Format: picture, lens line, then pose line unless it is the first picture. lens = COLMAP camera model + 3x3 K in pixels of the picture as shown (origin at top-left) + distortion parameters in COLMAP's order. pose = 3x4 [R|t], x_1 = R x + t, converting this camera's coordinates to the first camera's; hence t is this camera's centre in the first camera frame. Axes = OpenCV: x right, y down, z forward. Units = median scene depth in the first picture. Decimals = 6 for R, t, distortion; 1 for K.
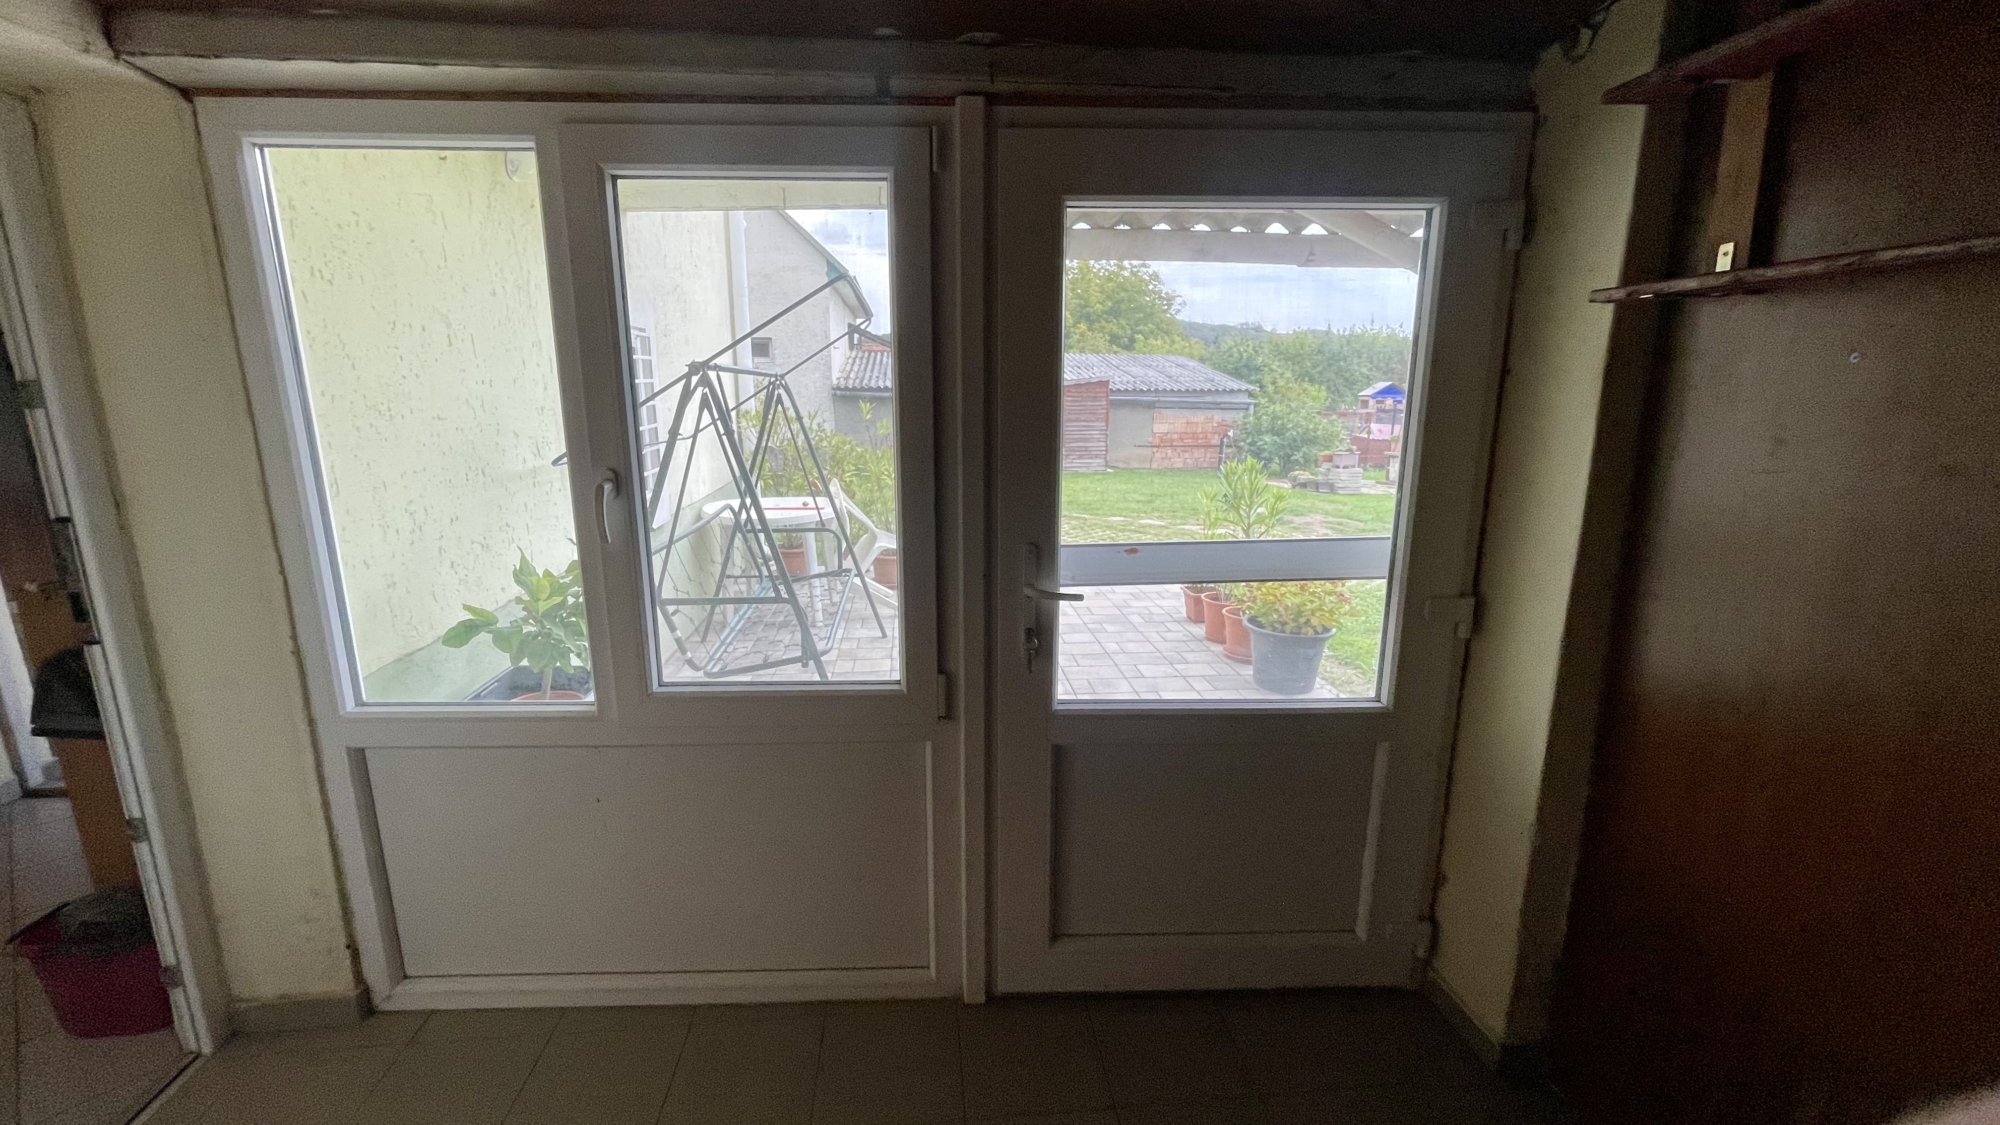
lens RADIAL K [[797.4, 0, 1001.9], [0, 797.4, 561.0], [0, 0, 1]] dist [-0.003866, -0.000257]
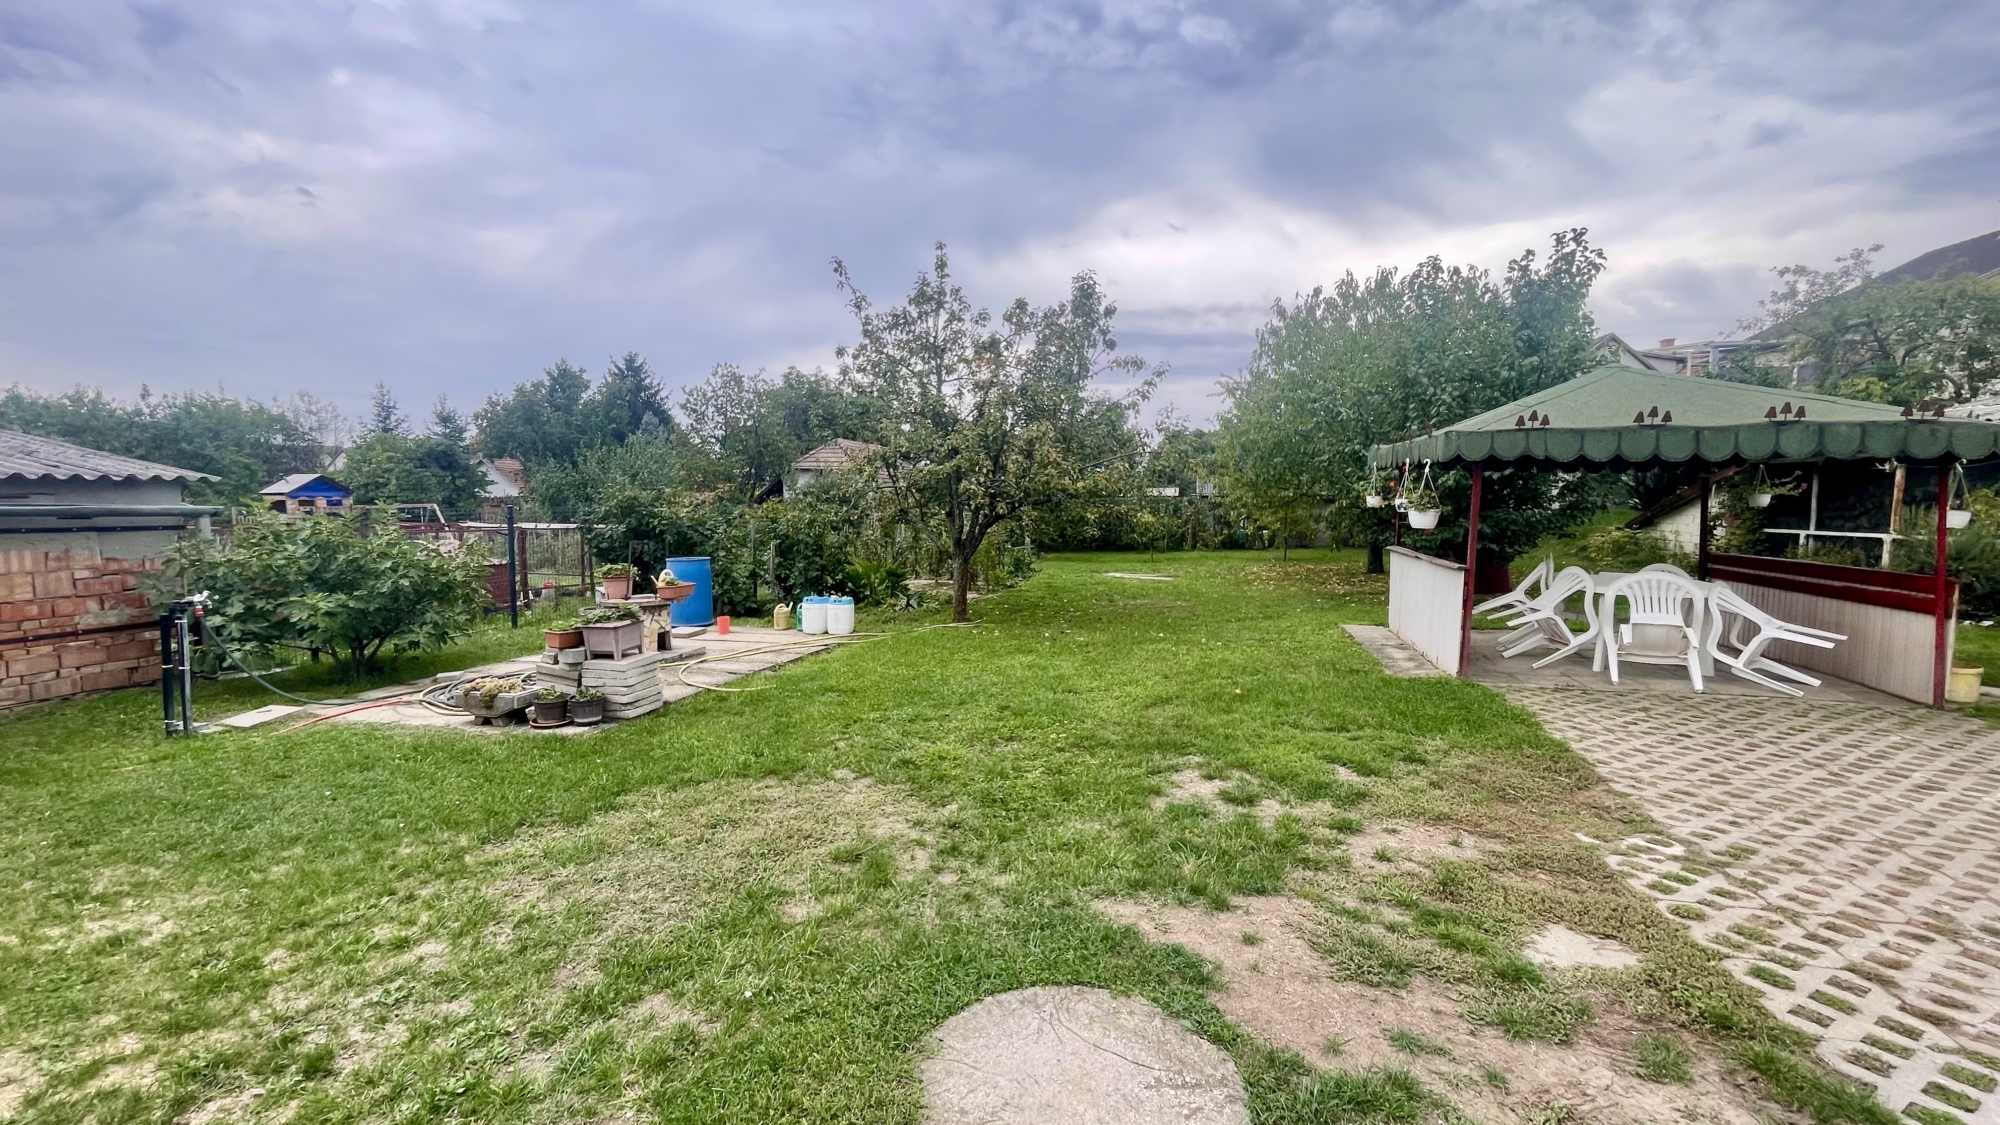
lens RADIAL K [[797.4, 0, 970.4], [0, 797.4, 572.5], [0, 0, 1]] dist [-0.003866, -0.000257]
pose [[0.325563, -0.093346, 0.940901, 0.064890], [0.191775, 0.980950, 0.030963, -0.108142], [-0.925868, 0.170361, 0.337263, 0.518421]]
